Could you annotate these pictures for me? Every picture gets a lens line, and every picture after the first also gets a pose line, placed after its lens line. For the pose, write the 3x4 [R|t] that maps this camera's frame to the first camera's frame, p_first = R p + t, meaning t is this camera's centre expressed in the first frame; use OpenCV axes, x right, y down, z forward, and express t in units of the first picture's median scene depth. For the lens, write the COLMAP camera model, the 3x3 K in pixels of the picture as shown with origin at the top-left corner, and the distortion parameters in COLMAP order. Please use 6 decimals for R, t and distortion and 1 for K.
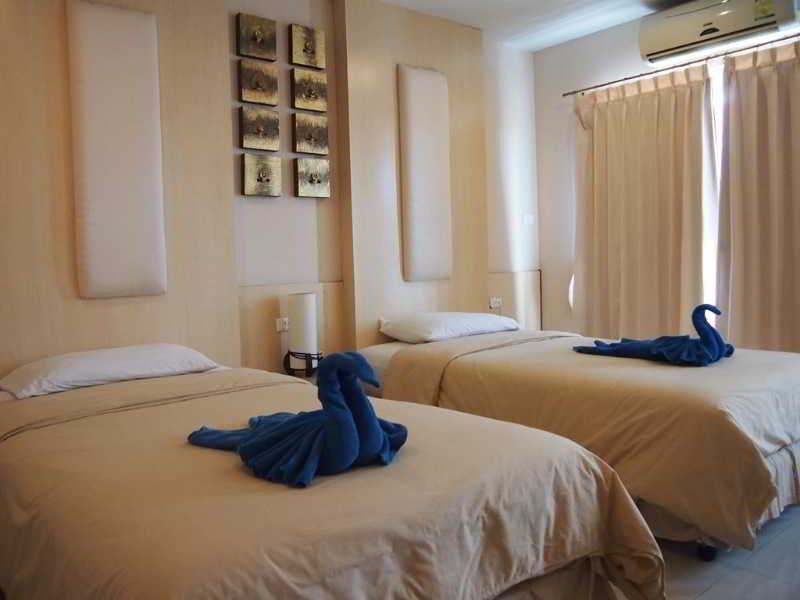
lens RADIAL K [[644.1, 0, 385.2], [0, 644.1, 297.9], [0, 0, 1]] dist [-0.052984, 0.013059]
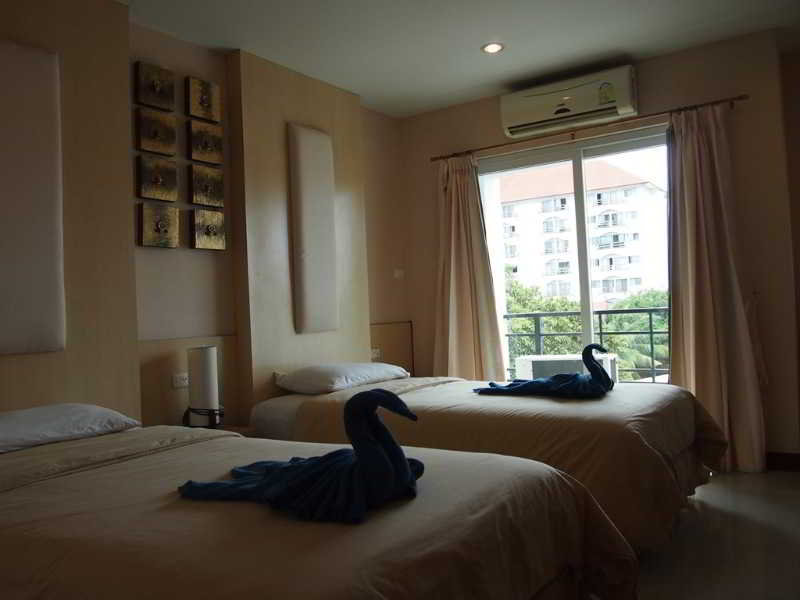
lens RADIAL K [[644.1, 0, 385.2], [0, 644.1, 297.9], [0, 0, 1]] dist [-0.052984, 0.013059]
pose [[0.961577, -0.007349, 0.274436, -0.126792], [0.031907, 0.995859, -0.085127, 0.009736], [-0.272674, 0.090613, 0.957830, -0.006559]]
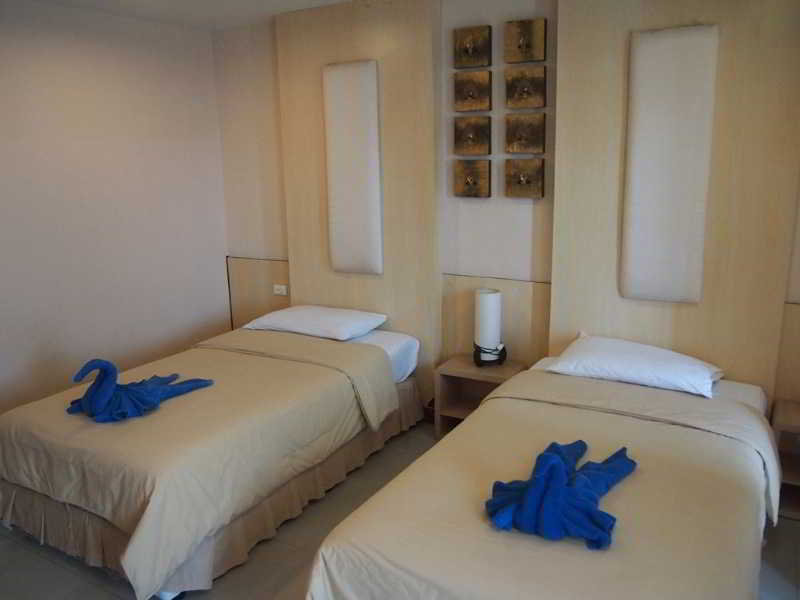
lens RADIAL K [[644.1, 0, 385.2], [0, 644.1, 297.9], [0, 0, 1]] dist [-0.052984, 0.013059]
pose [[0.342620, 0.229800, -0.910935, 0.784976], [-0.032801, 0.971958, 0.232857, -0.236969], [0.938901, -0.049902, 0.340550, 0.462109]]
